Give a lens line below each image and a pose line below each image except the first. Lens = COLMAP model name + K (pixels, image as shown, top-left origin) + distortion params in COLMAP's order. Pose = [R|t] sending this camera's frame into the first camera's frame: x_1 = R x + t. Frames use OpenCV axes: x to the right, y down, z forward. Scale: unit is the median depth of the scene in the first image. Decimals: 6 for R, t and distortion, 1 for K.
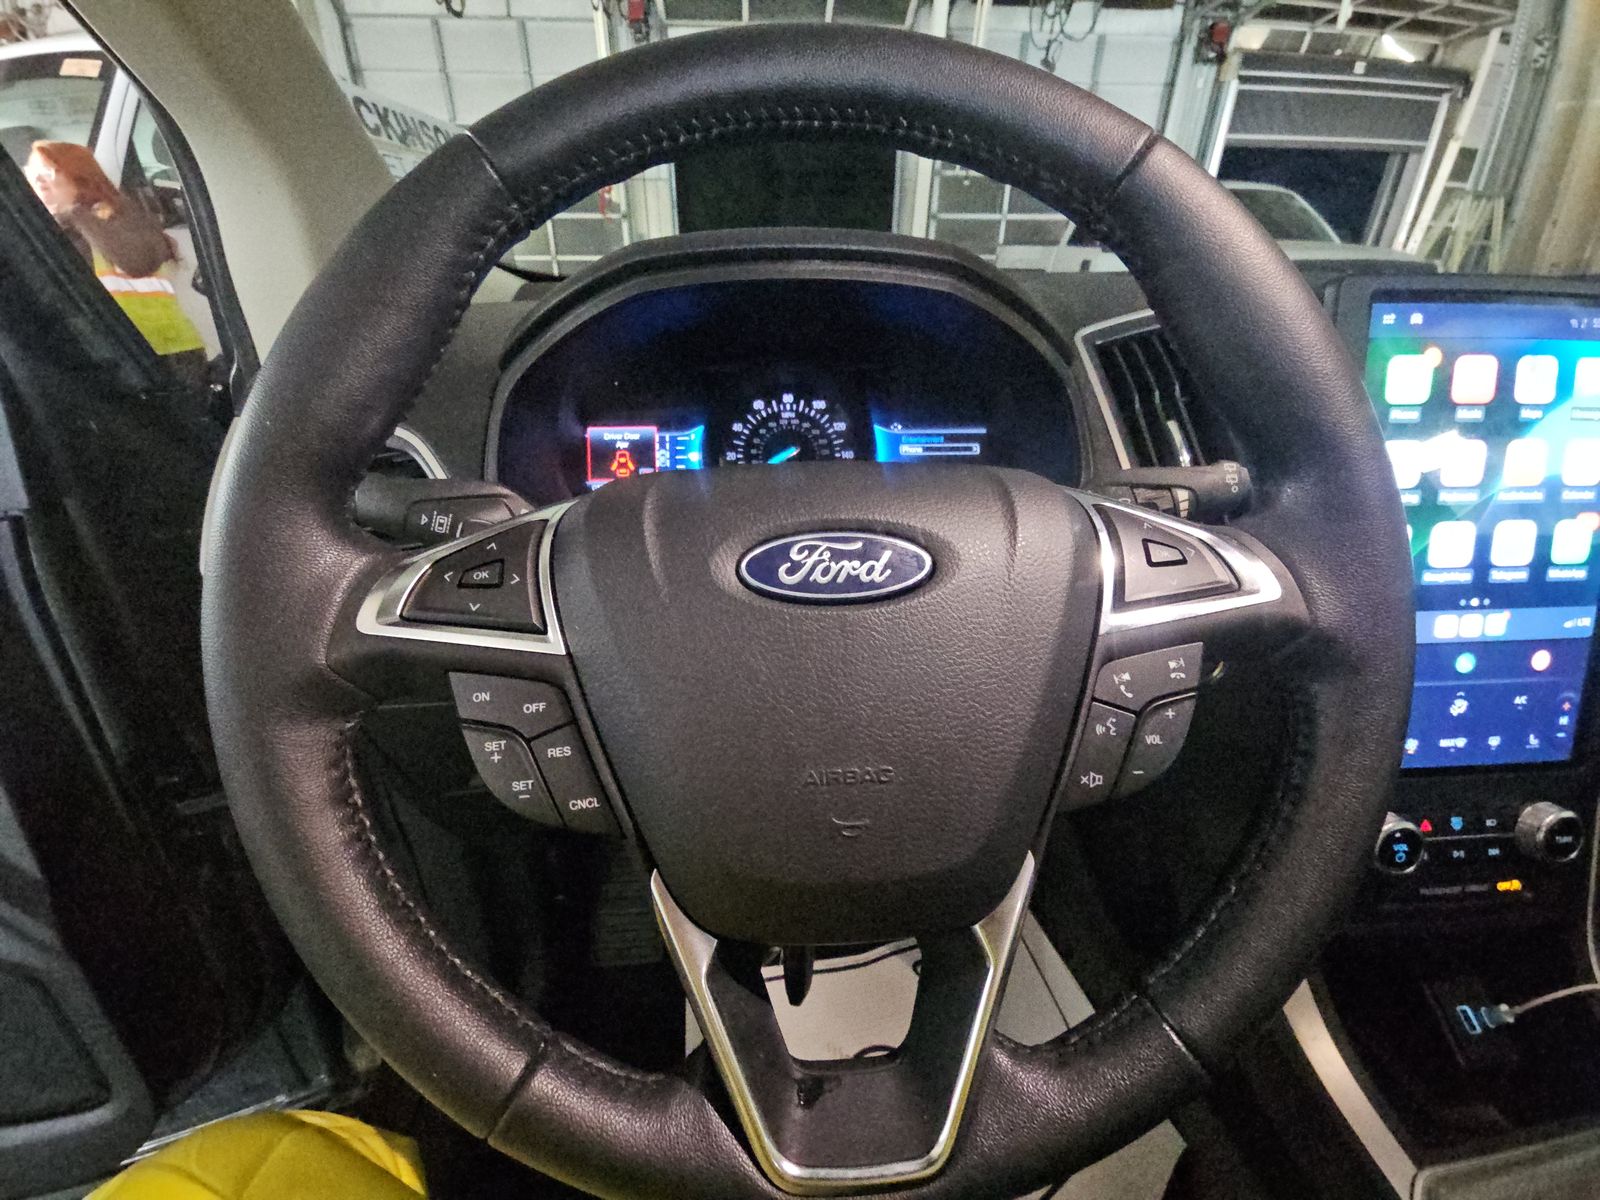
lens RADIAL K [[644.2, 0, 796.1], [0, 644.2, 604.8], [0, 0, 1]] dist [0.006682, -0.007247]
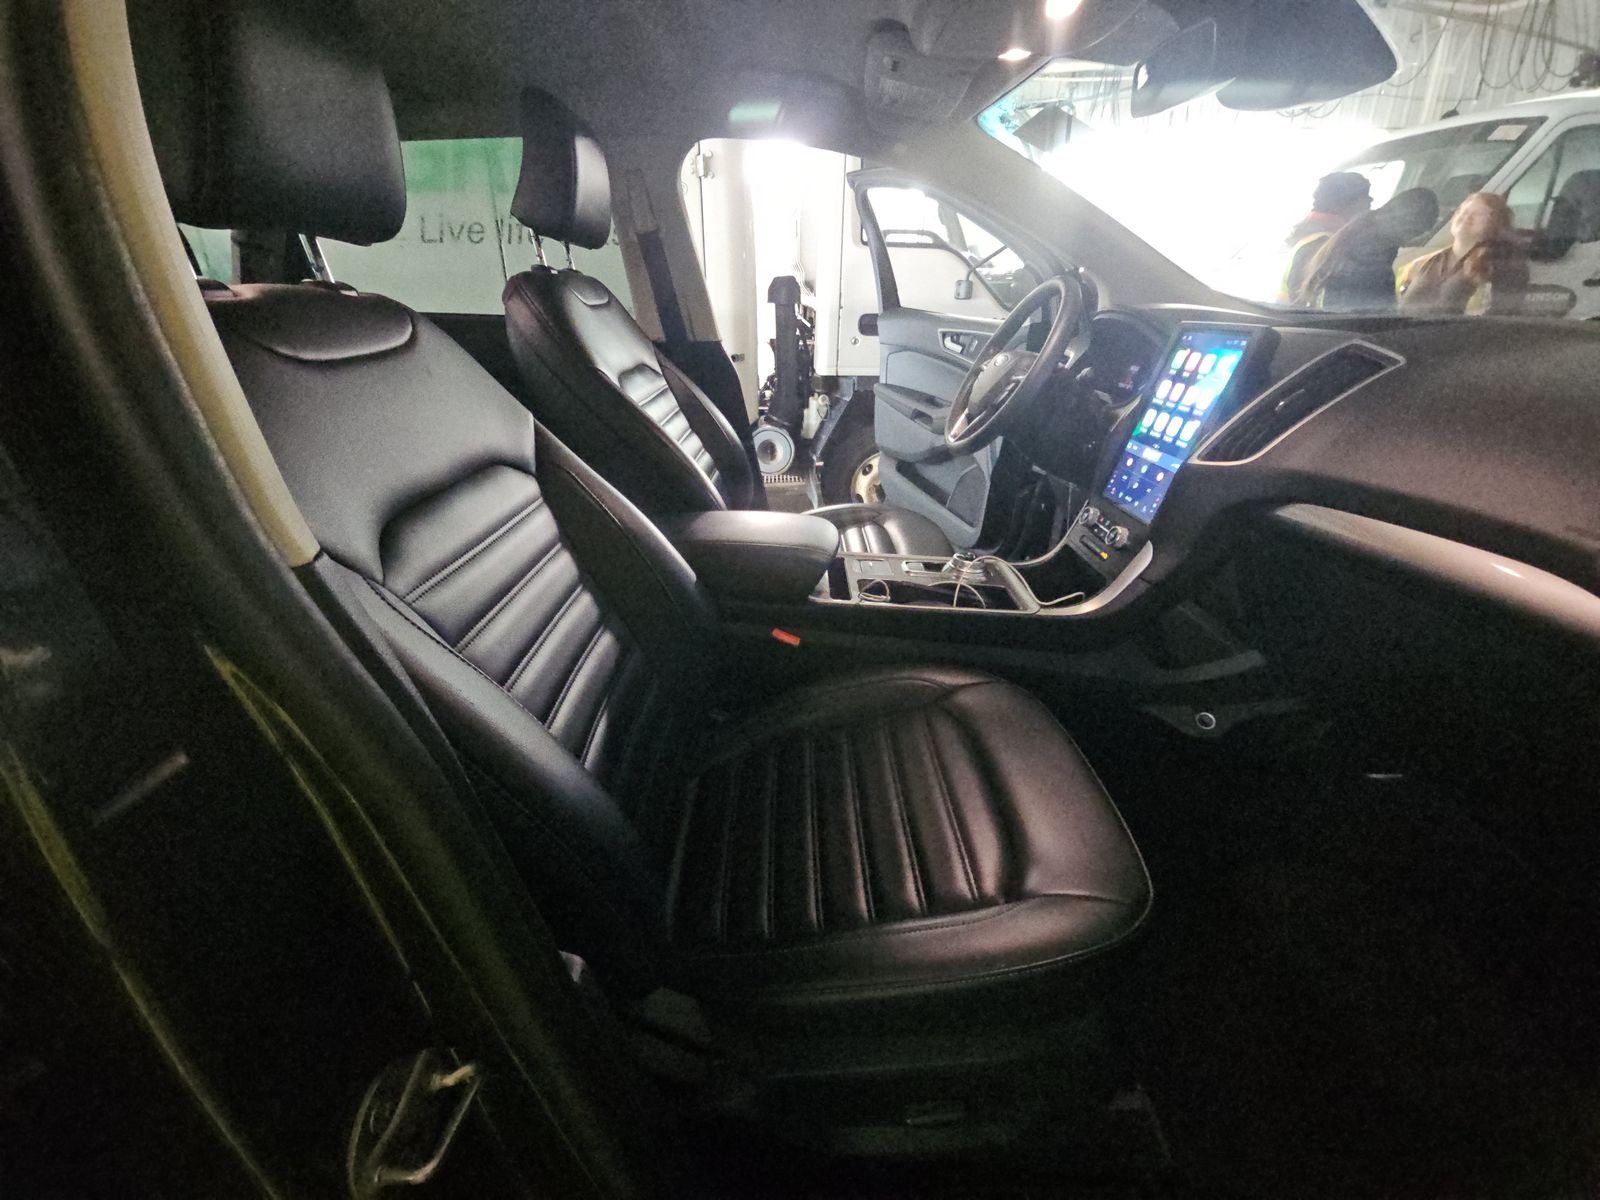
lens RADIAL K [[644.2, 0, 796.1], [0, 644.2, 604.8], [0, 0, 1]] dist [0.006682, -0.007247]
pose [[-0.044872, 0.431815, -0.900845, 3.301764], [-0.447755, 0.797411, 0.404538, 0.092047], [0.893030, 0.421511, 0.157566, -0.397470]]
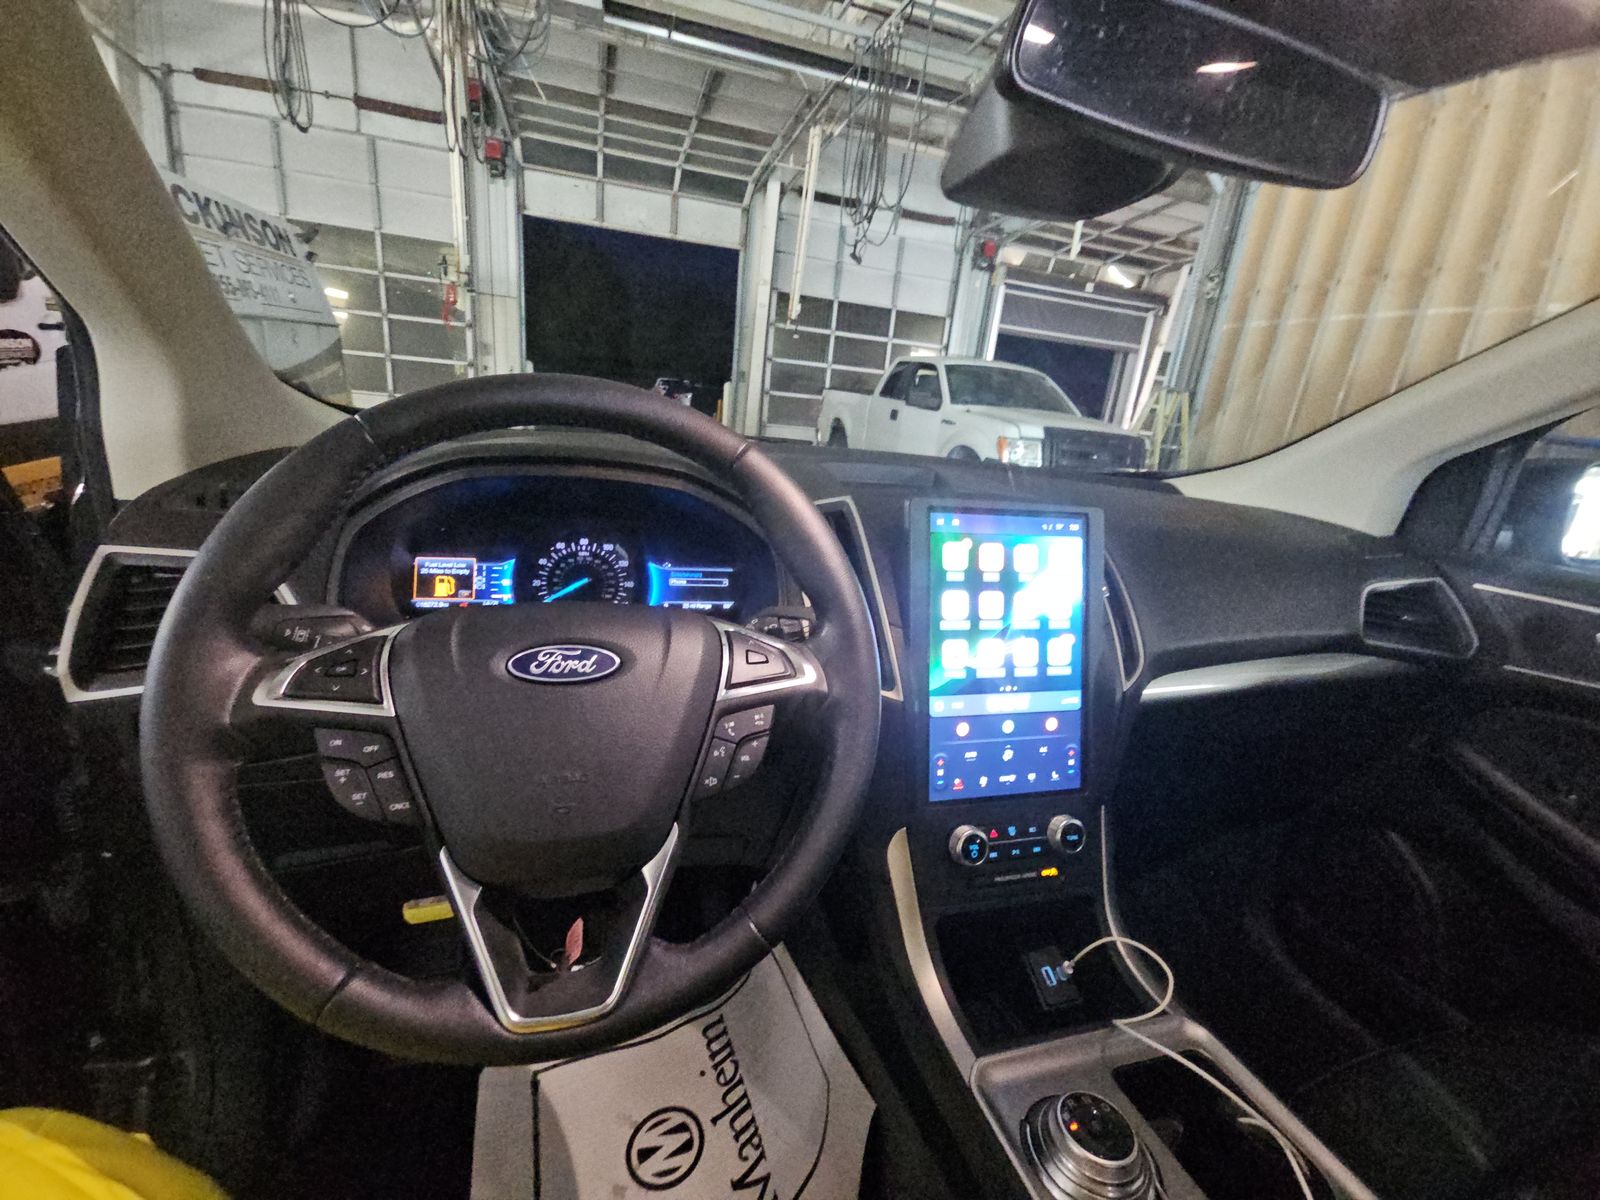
lens RADIAL K [[644.2, 0, 796.1], [0, 644.2, 604.8], [0, 0, 1]] dist [0.006682, -0.007247]
pose [[0.971886, 0.022564, 0.234368, 0.120964], [0.015980, 0.986781, -0.161270, 0.036476], [-0.234908, 0.160482, 0.958678, -0.422377]]
